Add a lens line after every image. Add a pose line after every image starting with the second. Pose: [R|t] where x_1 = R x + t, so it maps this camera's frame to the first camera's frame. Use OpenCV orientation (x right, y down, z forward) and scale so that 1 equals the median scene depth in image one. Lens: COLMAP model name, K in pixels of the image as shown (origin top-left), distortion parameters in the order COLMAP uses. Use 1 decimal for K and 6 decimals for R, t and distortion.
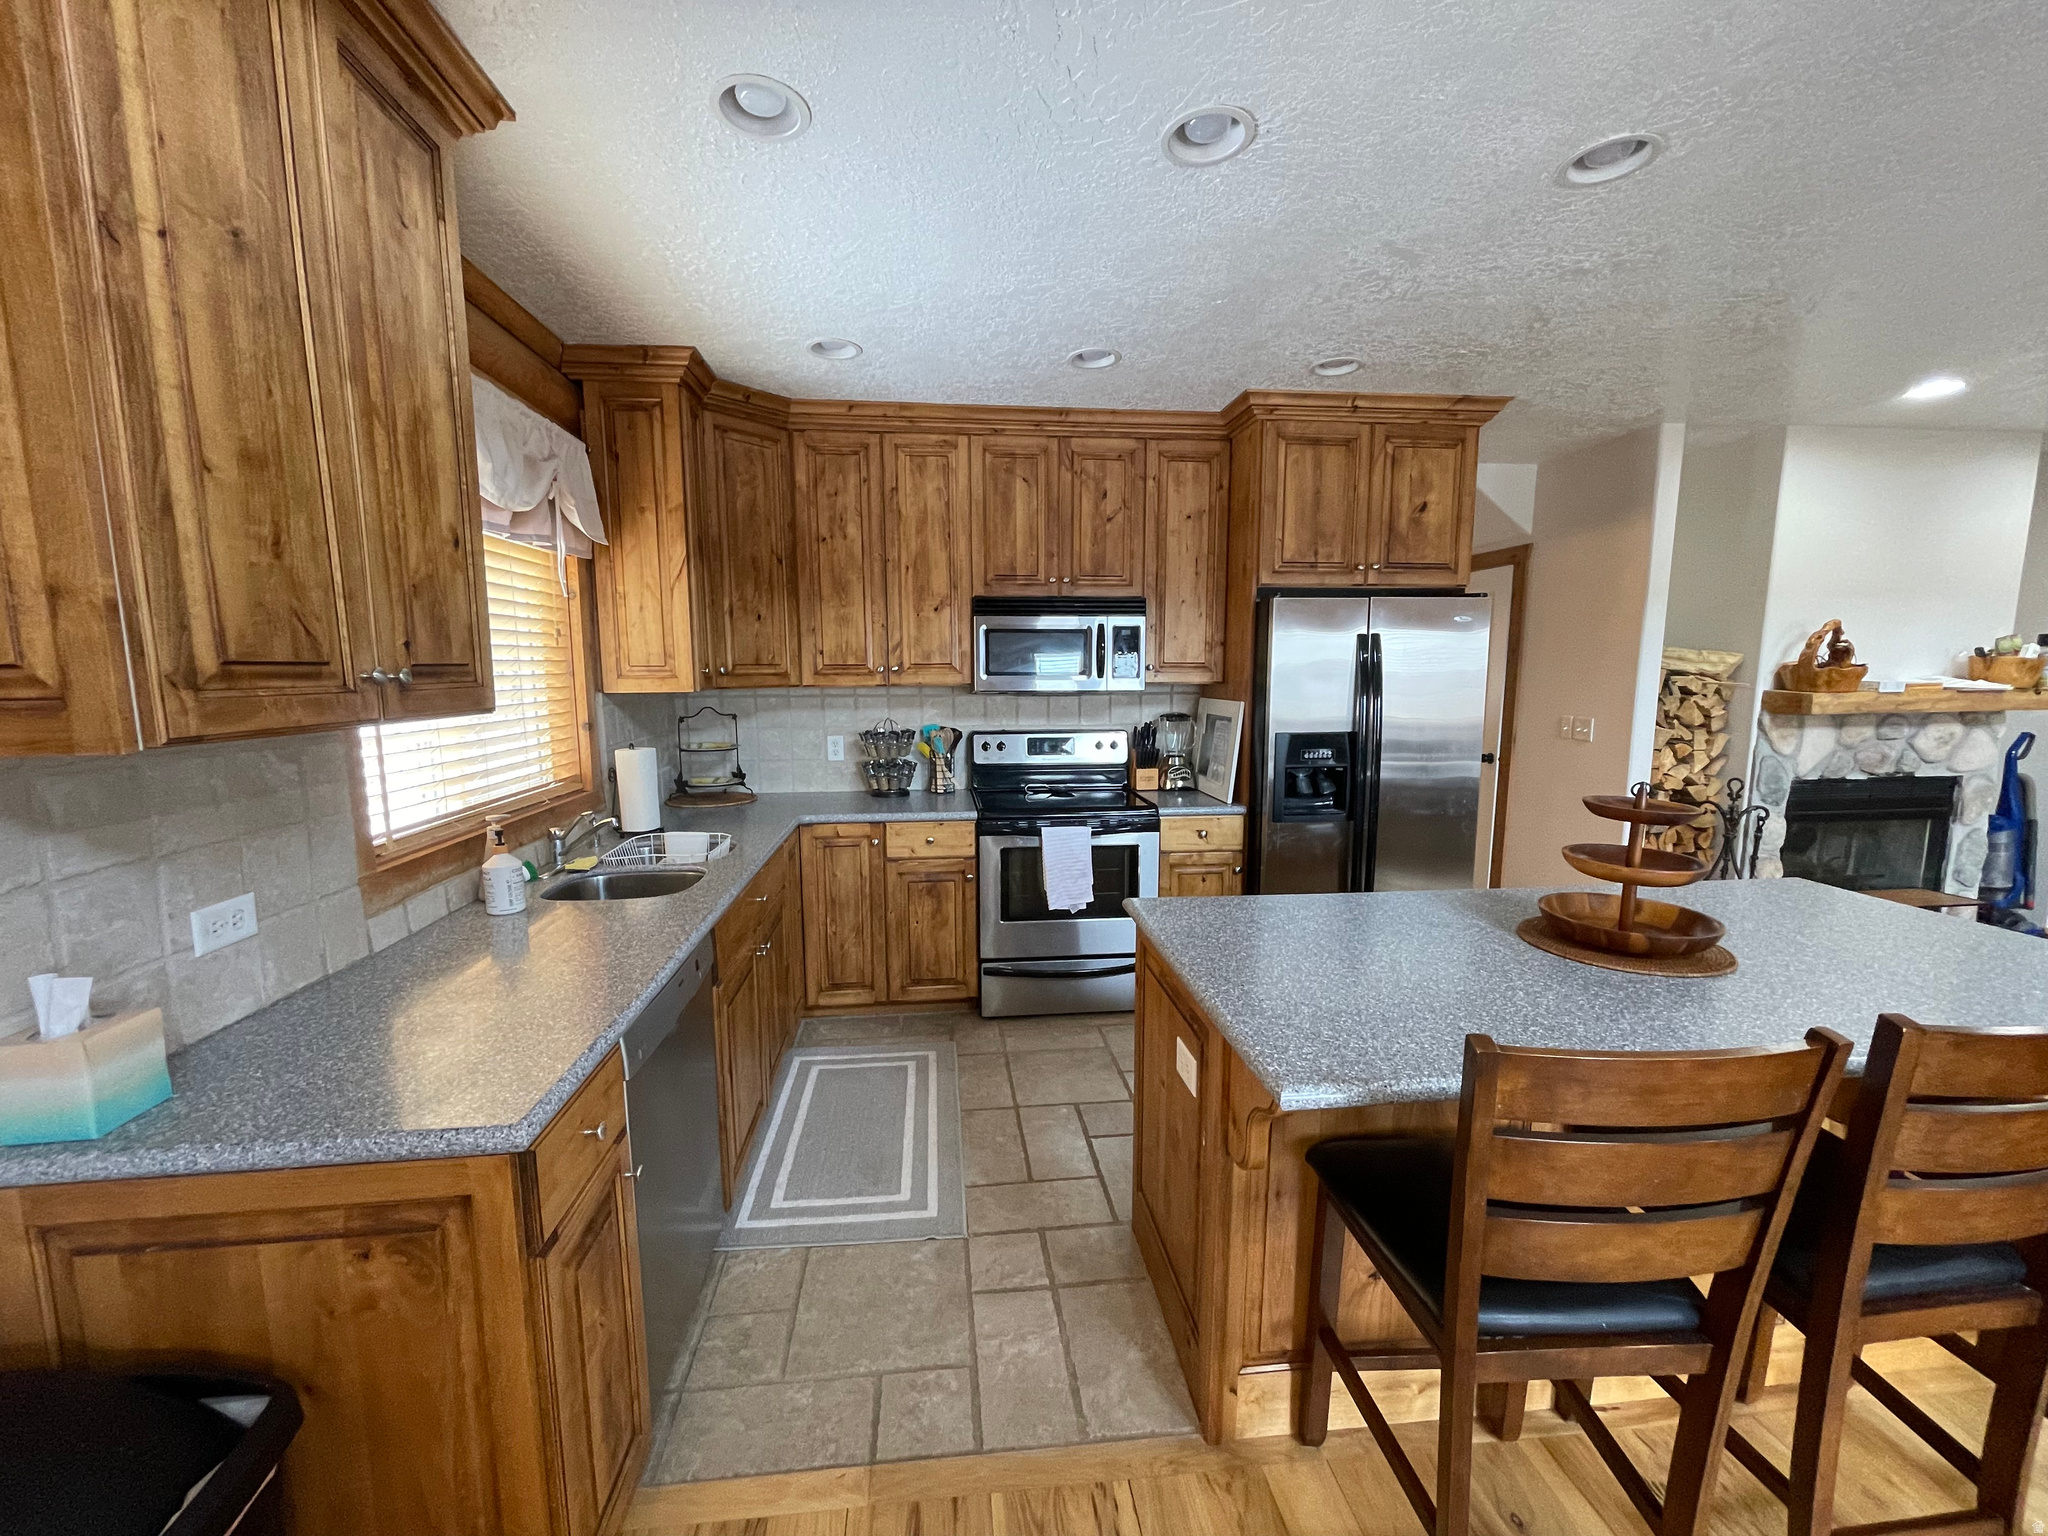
lens RADIAL K [[827.3, 0, 1018.9], [0, 827.3, 778.6], [0, 0, 1]] dist [-0.001309, 0.000931]
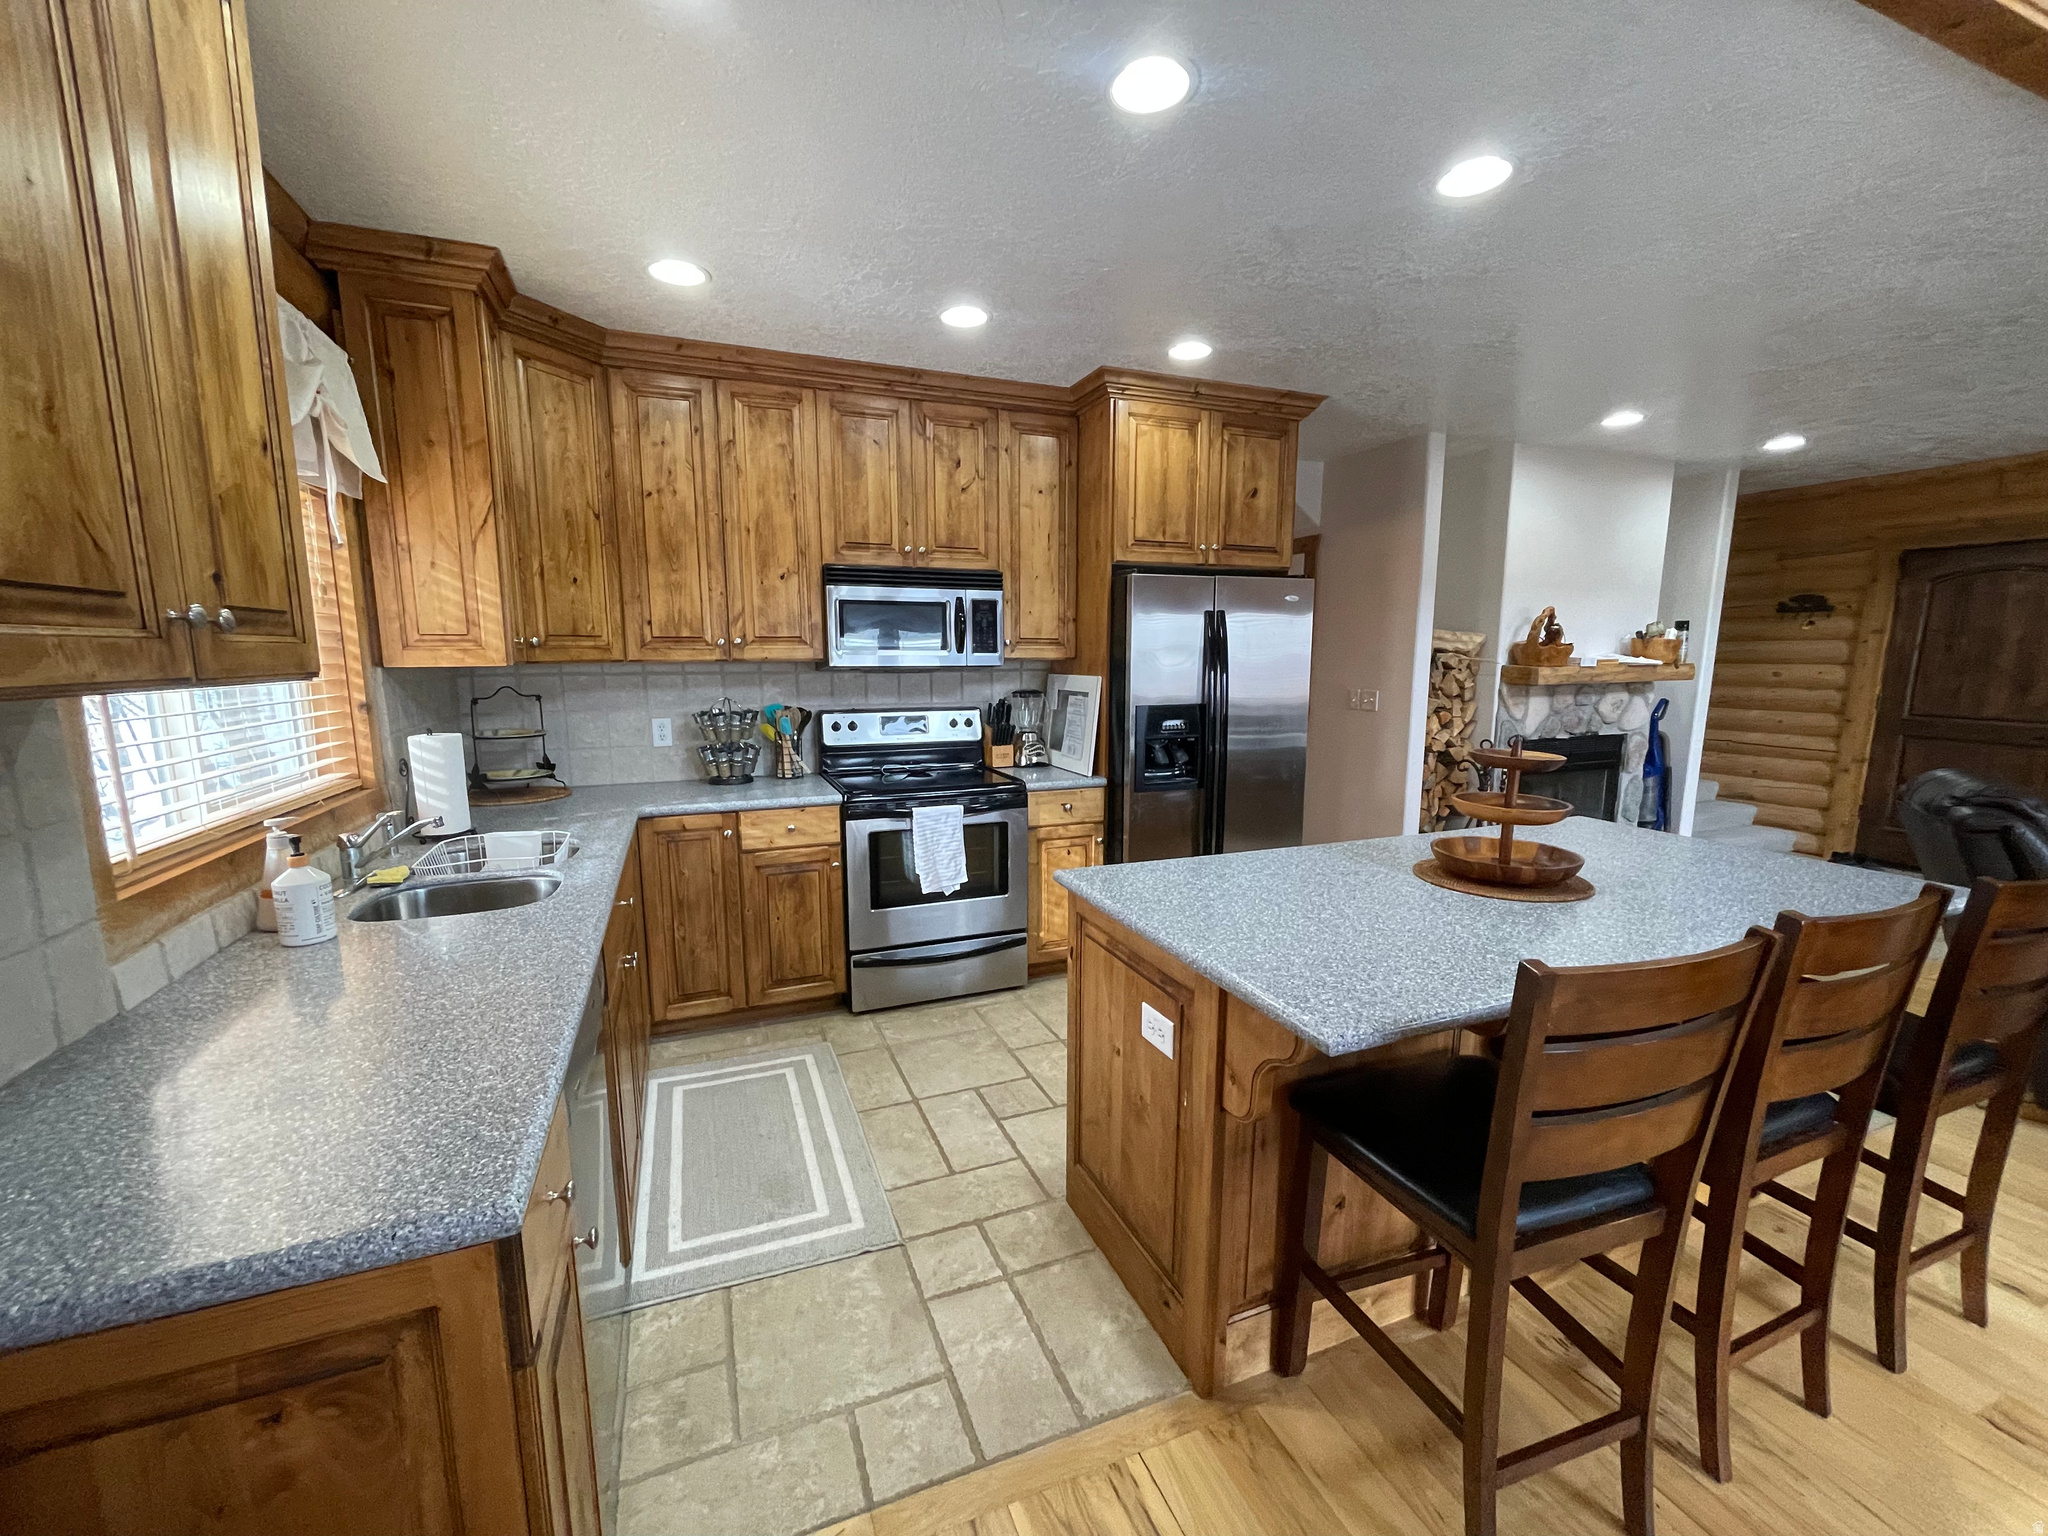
lens RADIAL K [[827.3, 0, 1018.9], [0, 827.3, 778.6], [0, 0, 1]] dist [-0.001309, 0.000931]
pose [[0.963325, -0.038294, 0.265590, -0.105083], [0.033943, 0.999204, 0.020956, 0.008736], [-0.266181, -0.011173, 0.963858, 0.043795]]
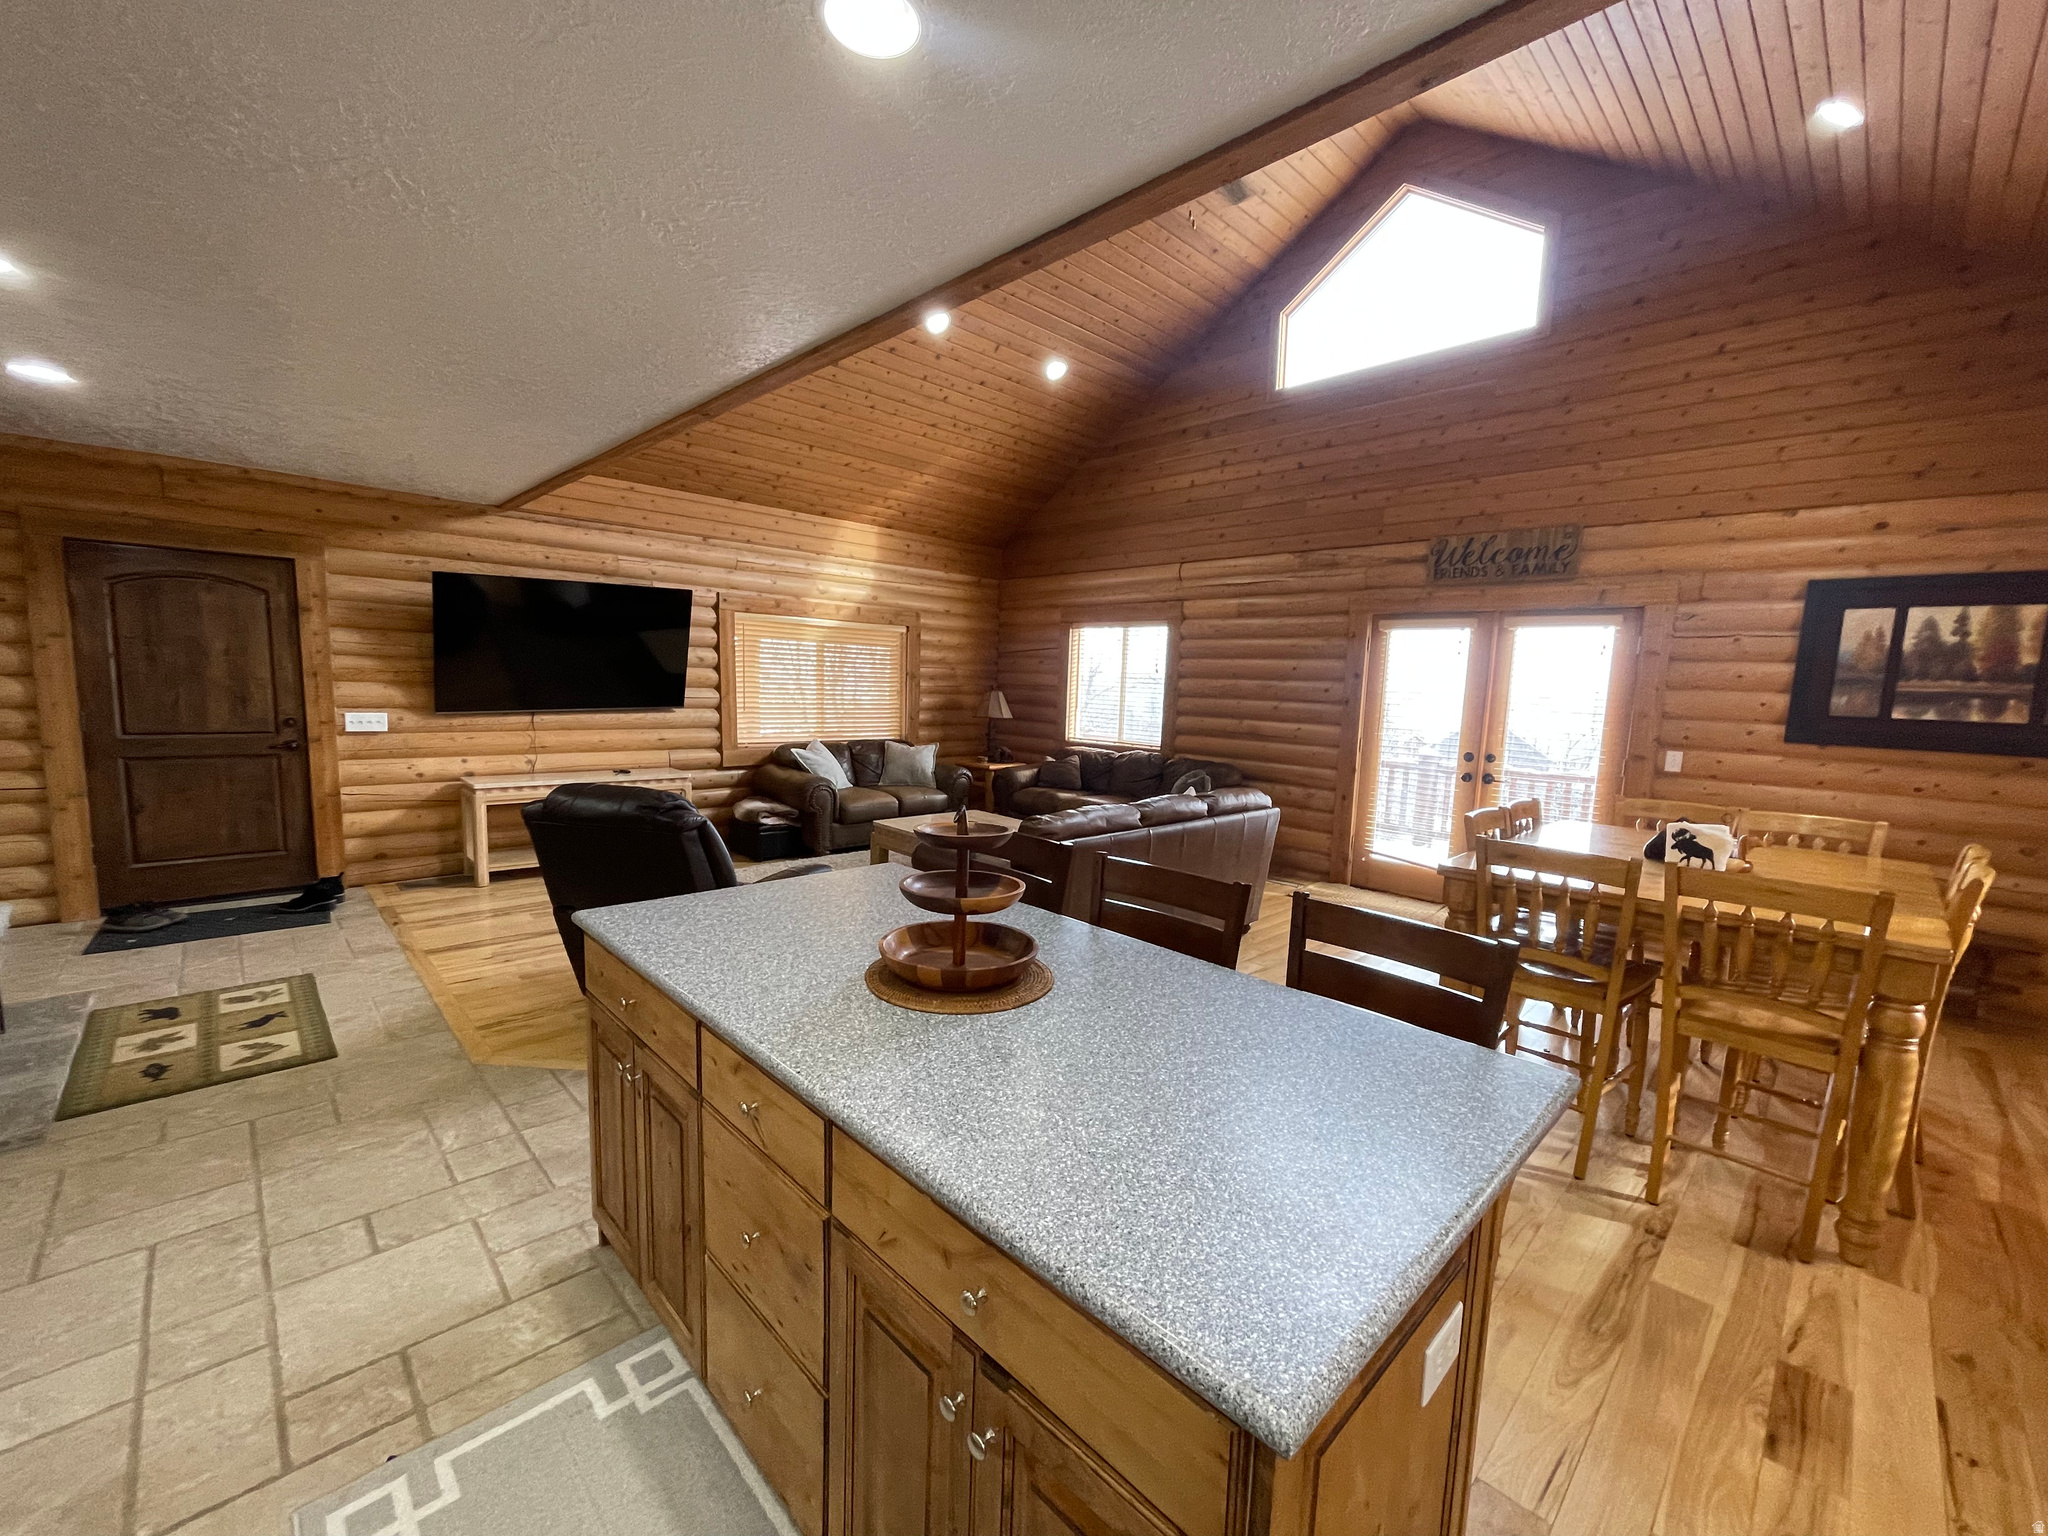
lens RADIAL K [[827.3, 0, 1018.9], [0, 827.3, 778.6], [0, 0, 1]] dist [-0.001309, 0.000931]
pose [[-0.613134, -0.110892, 0.782157, -0.017493], [0.076119, 0.977199, 0.198214, -0.107625], [-0.786303, 0.181069, -0.590712, 0.764864]]
